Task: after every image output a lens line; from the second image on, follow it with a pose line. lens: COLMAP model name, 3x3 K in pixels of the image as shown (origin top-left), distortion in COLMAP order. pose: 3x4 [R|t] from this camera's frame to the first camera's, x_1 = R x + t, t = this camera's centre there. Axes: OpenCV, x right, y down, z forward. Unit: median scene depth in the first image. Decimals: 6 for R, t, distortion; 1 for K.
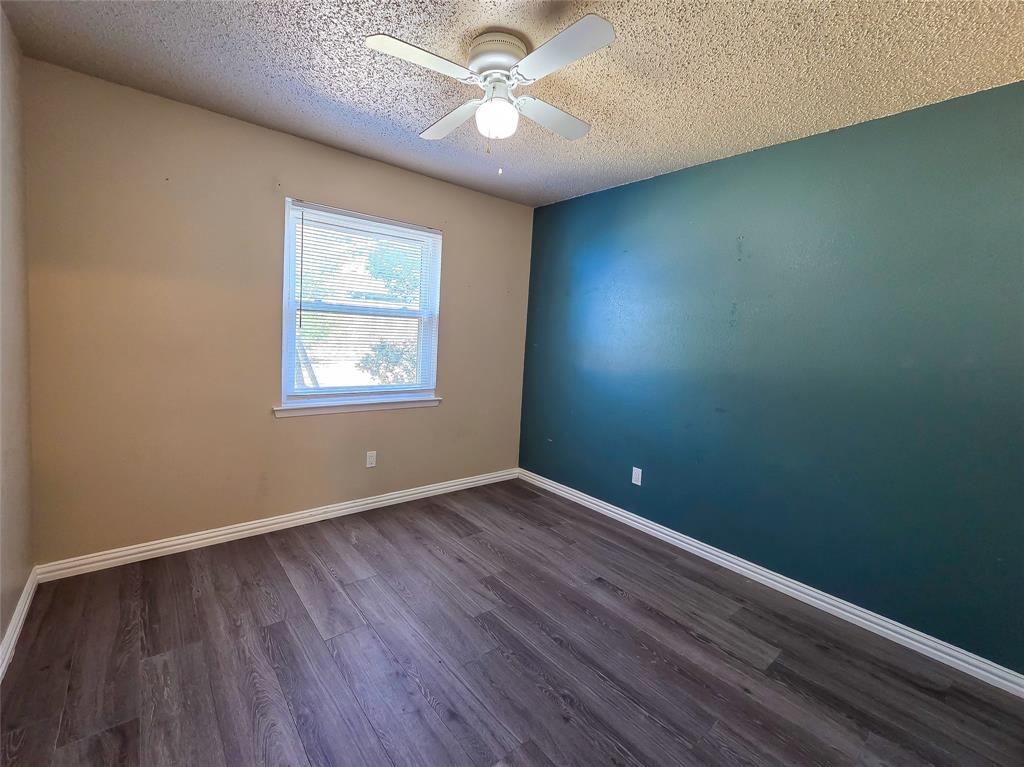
lens RADIAL K [[442.3, 0, 513.3], [0, 442.3, 362.5], [0, 0, 1]] dist [0.001792, 0.000614]
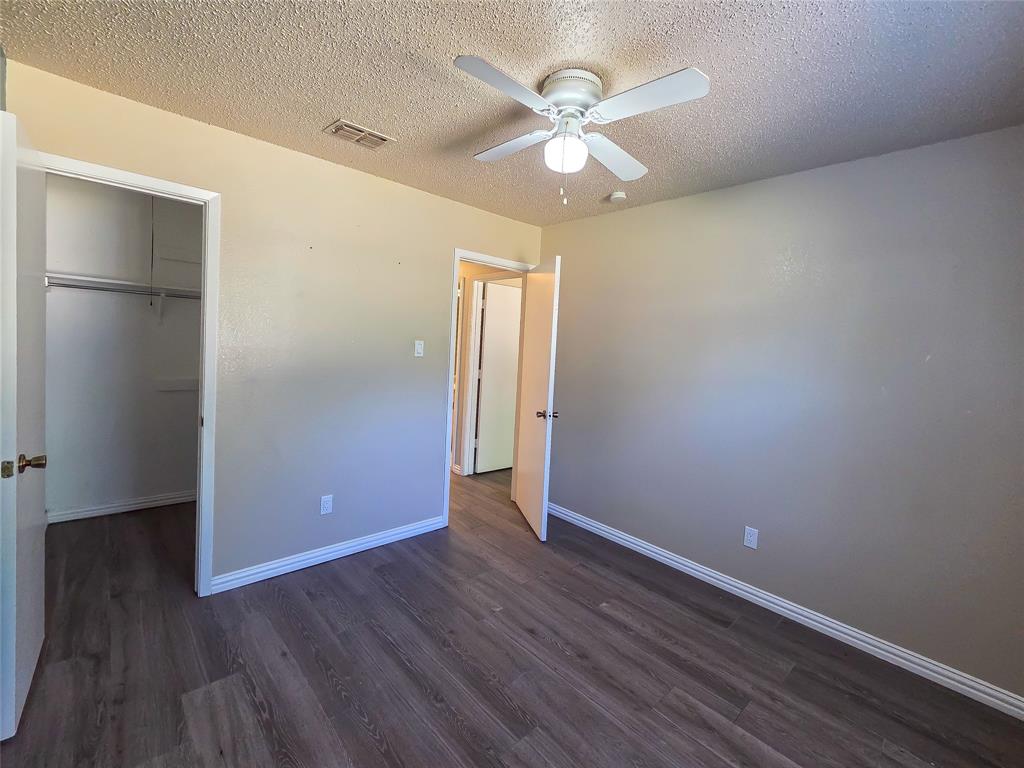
lens RADIAL K [[442.3, 0, 513.3], [0, 442.3, 363.0], [0, 0, 1]] dist [0.001792, 0.000614]
pose [[-0.993013, -0.106113, -0.051620, 0.067876], [-0.111396, 0.987283, 0.113415, -0.165478], [0.038929, 0.118372, -0.992206, 1.763513]]
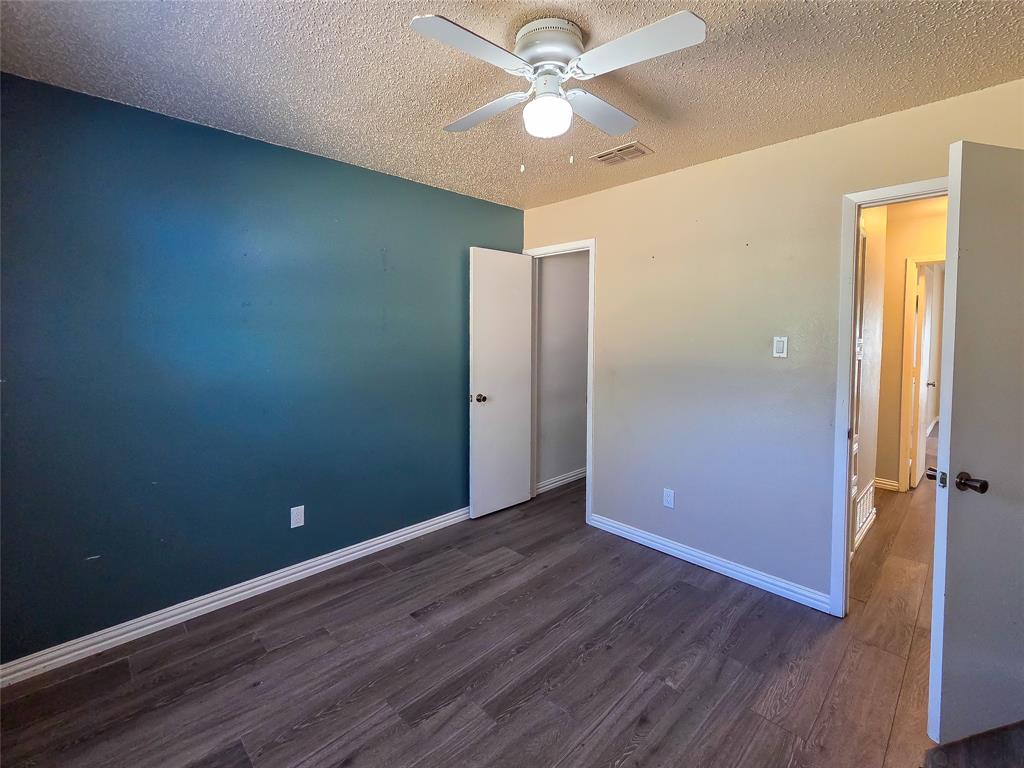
lens RADIAL K [[457.6, 0, 499.3], [0, 457.6, 347.6], [0, 0, 1]] dist [0.000923, 0.000015]
pose [[-0.056412, -0.089286, 0.994407, -0.858333], [0.064600, 0.993580, 0.092876, -0.163817], [-0.996315, 0.069478, -0.050282, 1.016785]]
